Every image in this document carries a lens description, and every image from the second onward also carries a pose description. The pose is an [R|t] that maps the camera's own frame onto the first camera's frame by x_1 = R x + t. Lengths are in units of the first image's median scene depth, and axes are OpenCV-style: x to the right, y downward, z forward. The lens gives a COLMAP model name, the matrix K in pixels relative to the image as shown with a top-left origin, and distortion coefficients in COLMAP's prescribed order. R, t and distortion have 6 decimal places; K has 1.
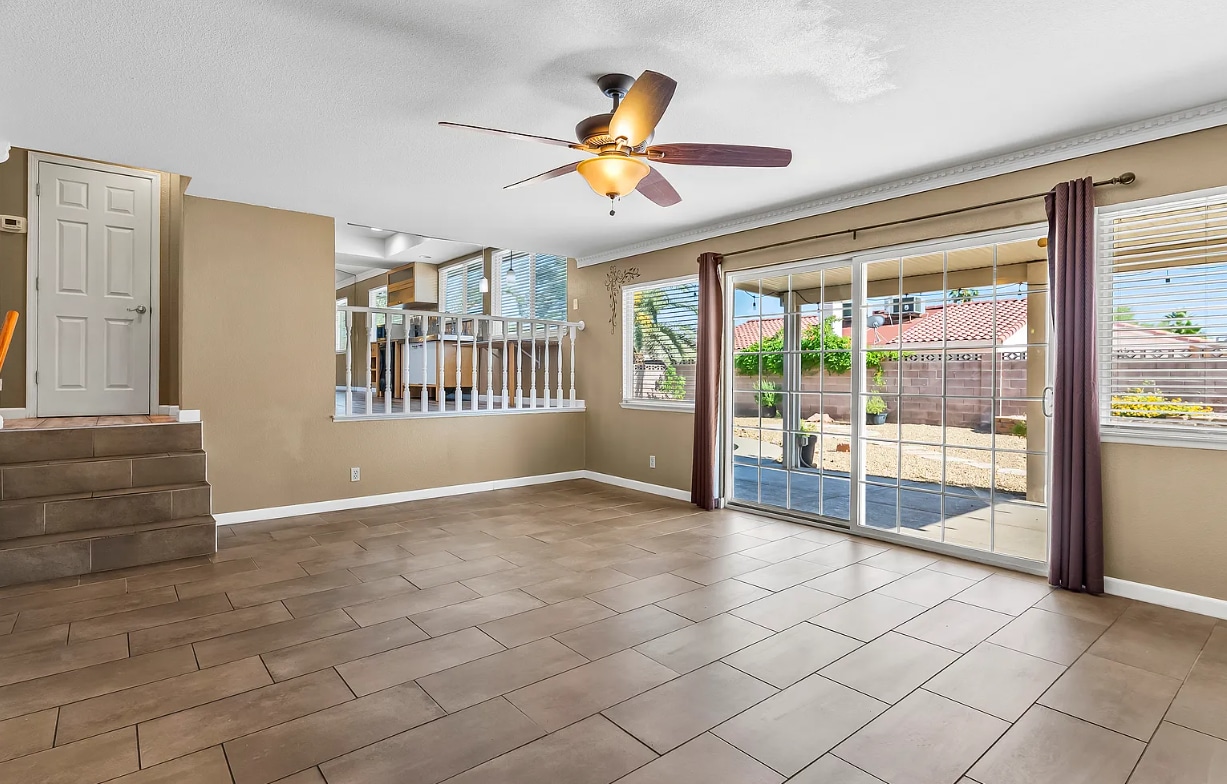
lens RADIAL K [[618.6, 0, 612.7], [0, 618.6, 372.7], [0, 0, 1]] dist [-0.024762, -0.000188]
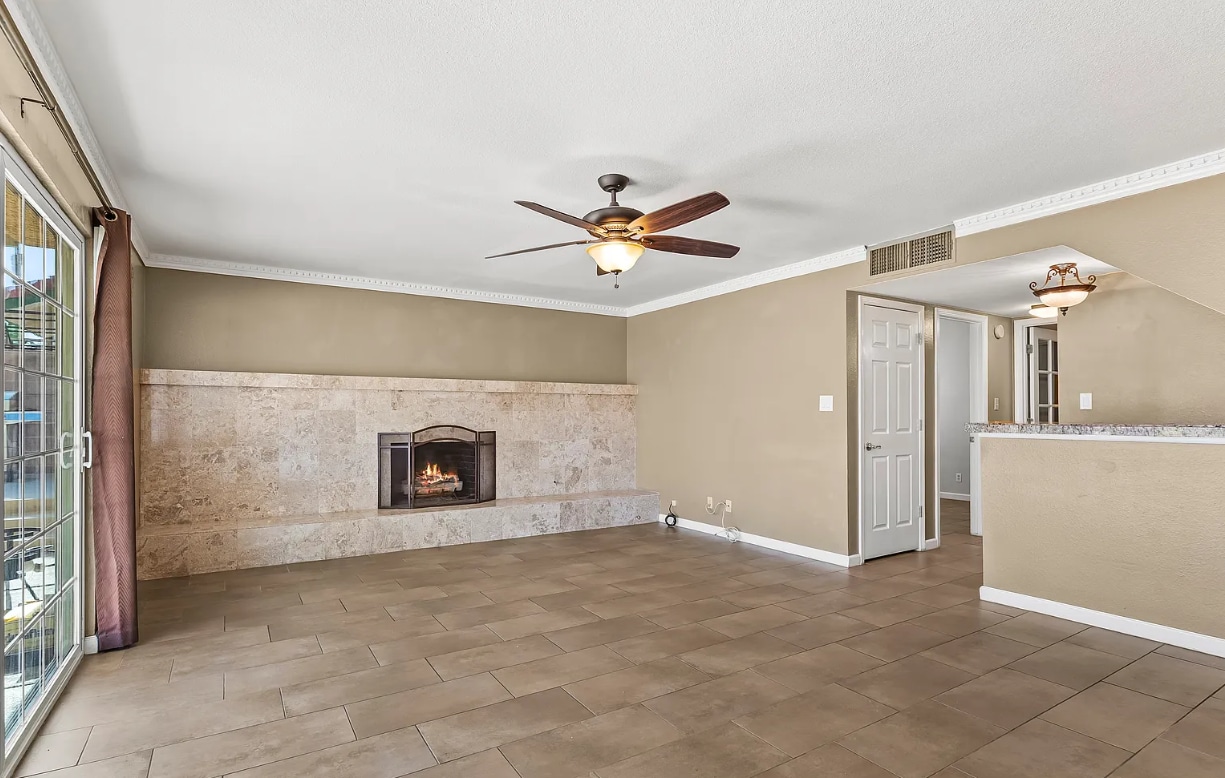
lens RADIAL K [[612.3, 0, 608.3], [0, 612.3, 412.4], [0, 0, 1]] dist [-0.002424, -0.000193]
pose [[-0.992332, -0.003708, 0.123548, -0.117668], [-0.004197, 0.999984, -0.003692, -0.003191], [-0.123532, -0.004182, -0.992332, 1.916067]]
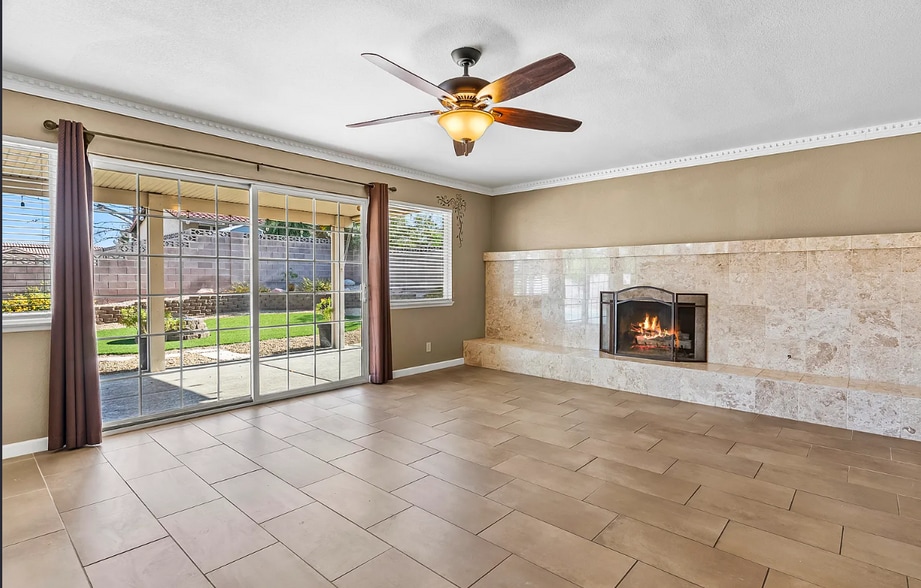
lens RADIAL K [[455.5, 0, 458.7], [0, 455.5, 288.8], [0, 0, 1]] dist [0.000961, 0.000327]
pose [[-0.151622, -0.025290, 0.988115, -0.824724], [-0.002247, 0.999679, 0.025241, 0.001048], [-0.988436, 0.001607, -0.151630, 1.007465]]
